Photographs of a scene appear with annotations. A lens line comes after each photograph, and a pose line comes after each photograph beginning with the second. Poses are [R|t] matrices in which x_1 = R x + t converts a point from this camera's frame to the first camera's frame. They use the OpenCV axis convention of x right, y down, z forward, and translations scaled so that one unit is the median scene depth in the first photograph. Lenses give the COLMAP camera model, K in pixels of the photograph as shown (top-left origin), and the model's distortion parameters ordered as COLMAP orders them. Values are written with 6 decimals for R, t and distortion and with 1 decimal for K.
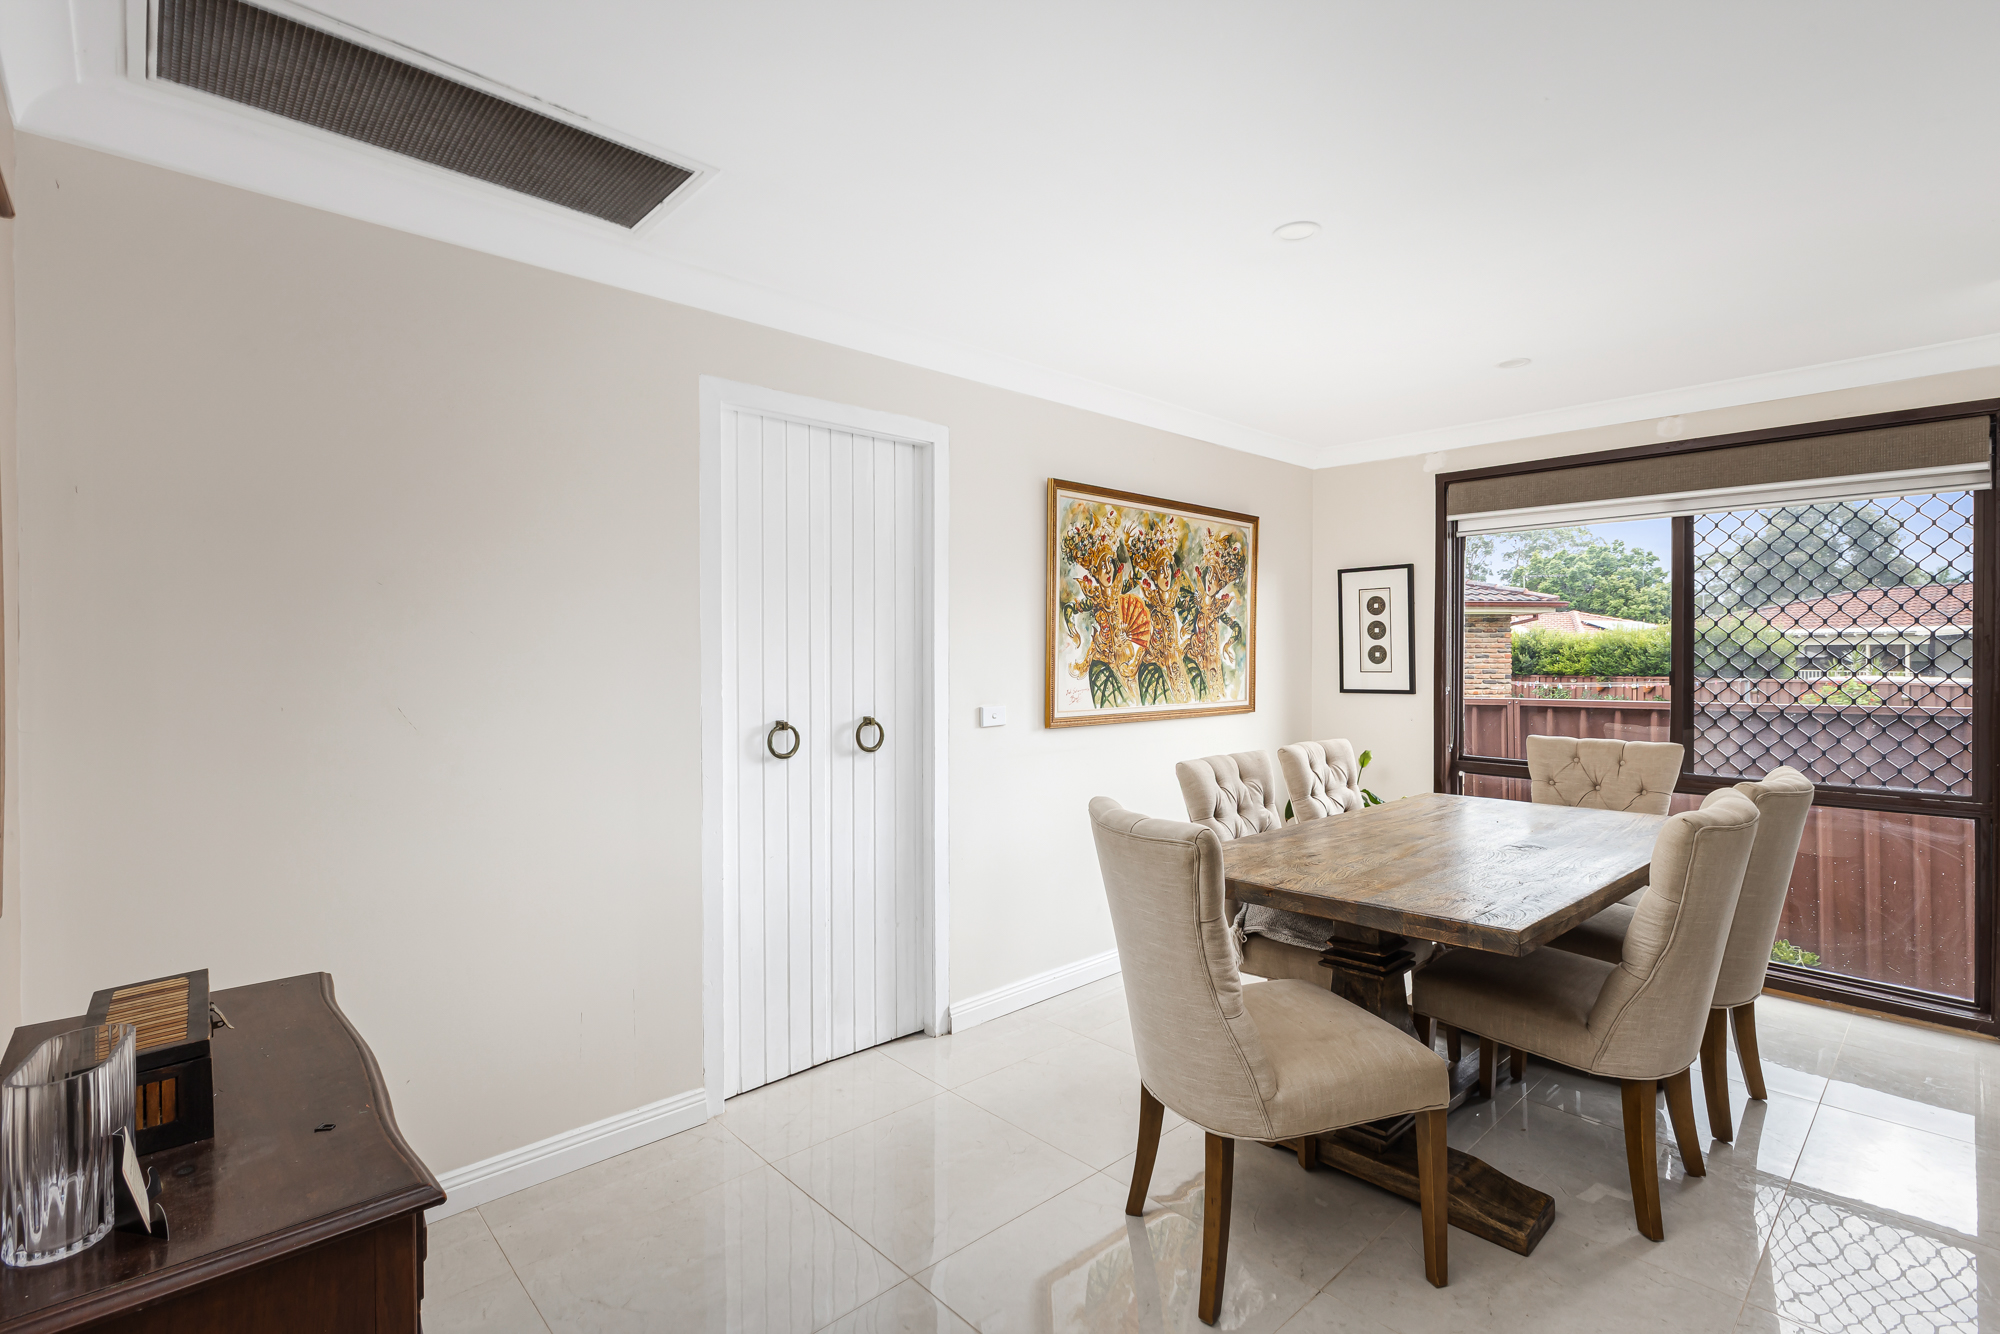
lens RADIAL K [[937.2, 0, 997.5], [0, 937.2, 658.1], [0, 0, 1]] dist [-0.000902, -0.001119]
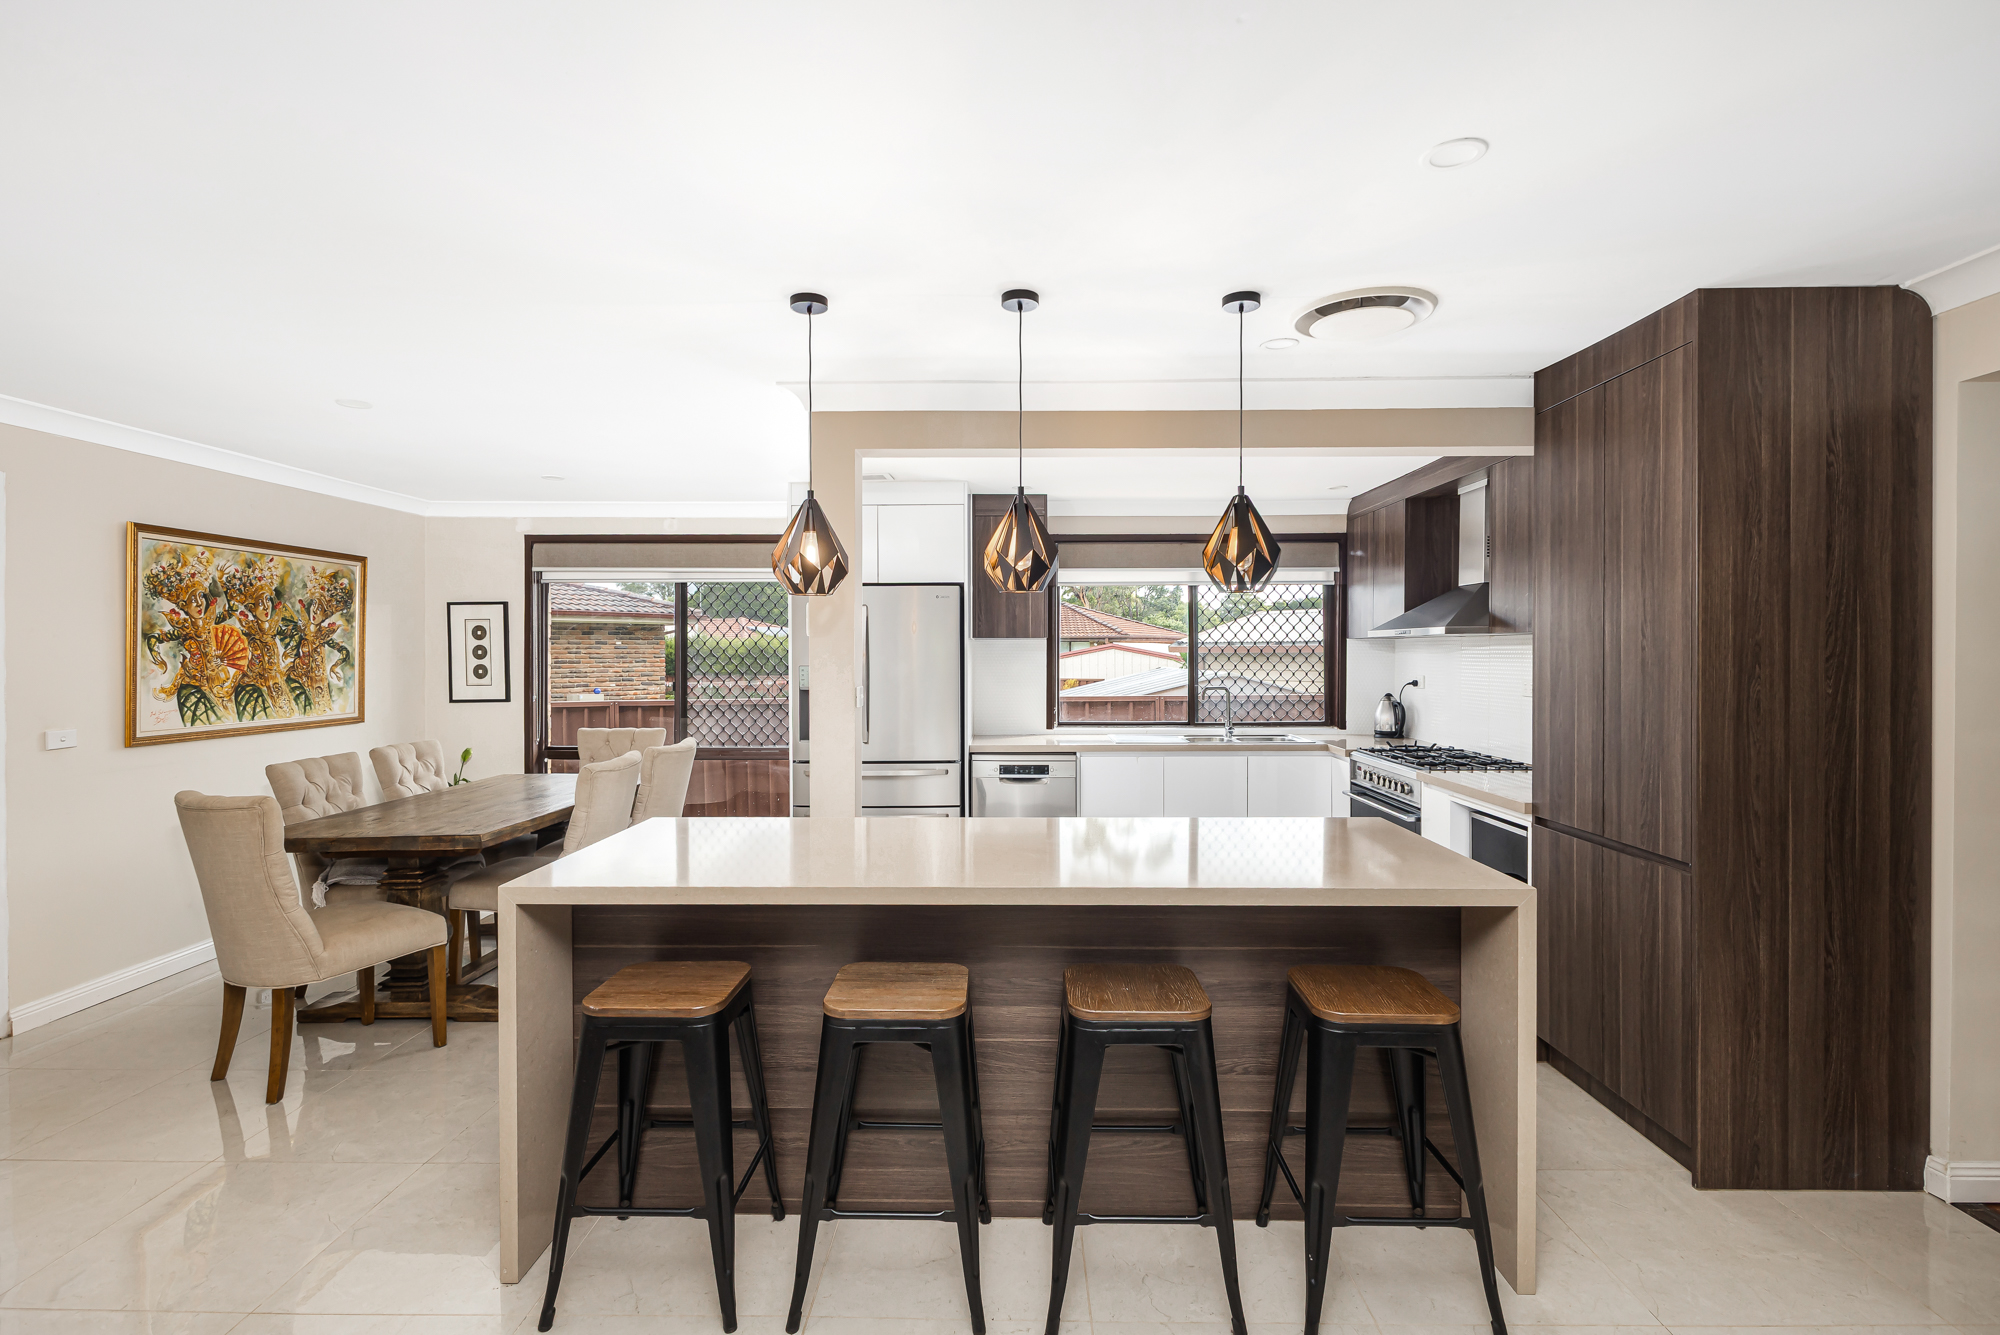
lens RADIAL K [[937.2, 0, 997.5], [0, 937.2, 658.6], [0, 0, 1]] dist [-0.000902, -0.001119]
pose [[0.687663, -0.004532, 0.726016, -0.036434], [0.005246, 0.999985, 0.001273, -0.022441], [-0.726011, 0.002933, 0.687676, -0.438017]]
